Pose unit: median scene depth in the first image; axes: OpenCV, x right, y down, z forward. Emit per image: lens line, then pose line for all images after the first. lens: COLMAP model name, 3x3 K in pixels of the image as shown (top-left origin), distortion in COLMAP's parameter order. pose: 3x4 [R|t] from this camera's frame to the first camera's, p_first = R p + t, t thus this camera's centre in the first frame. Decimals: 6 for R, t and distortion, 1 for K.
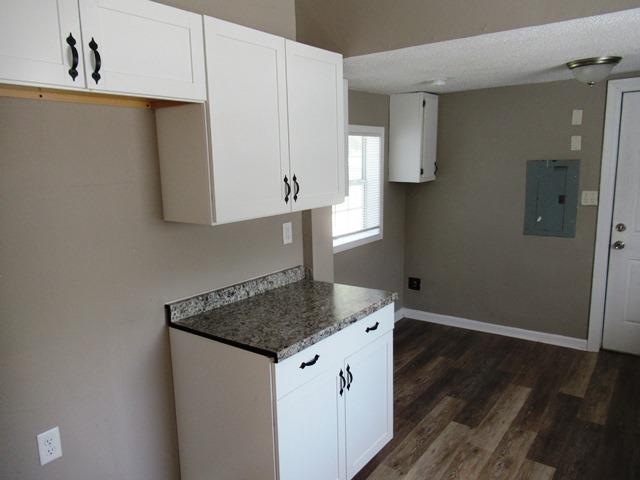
lens RADIAL K [[486.3, 0, 319.5], [0, 486.3, 244.6], [0, 0, 1]] dist [0.003951, 0.002985]
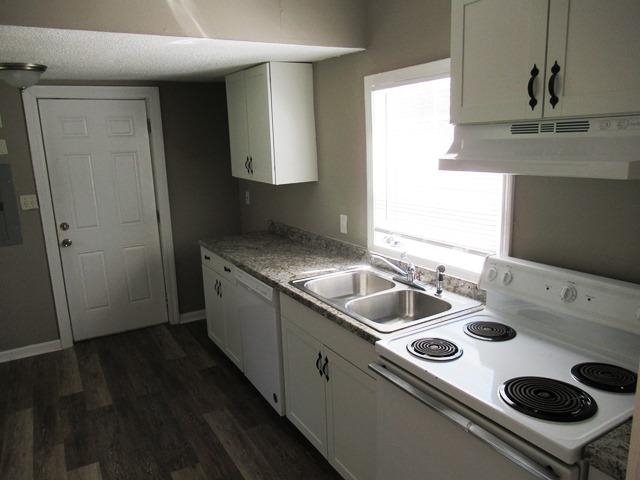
lens RADIAL K [[478.8, 0, 320.0], [0, 478.8, 240.0], [0, 0, 1]] dist [-0.001272, -0.002200]
pose [[0.397826, -0.177103, 0.900205, -0.115086], [0.188177, 0.976082, 0.108870, -0.016073], [-0.897955, 0.126086, 0.421638, 0.066538]]
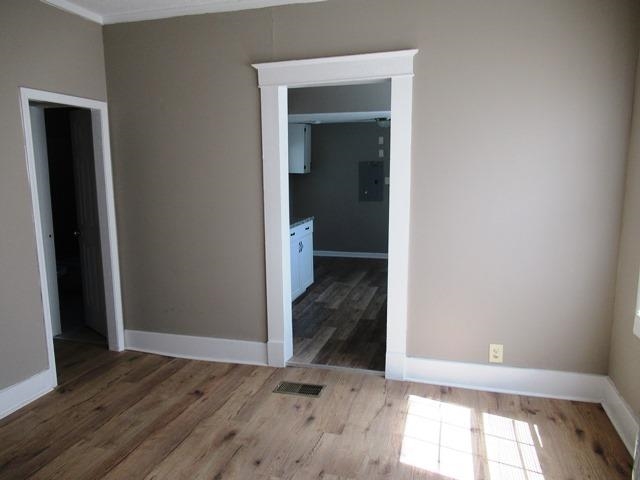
lens RADIAL K [[478.8, 0, 320.0], [0, 478.8, 240.0], [0, 0, 1]] dist [-0.001272, -0.002200]
pose [[0.942107, -0.042442, 0.332617, -0.415601], [0.046622, 0.998902, -0.004592, 0.158148], [-0.332056, 0.019834, 0.943051, -0.837564]]
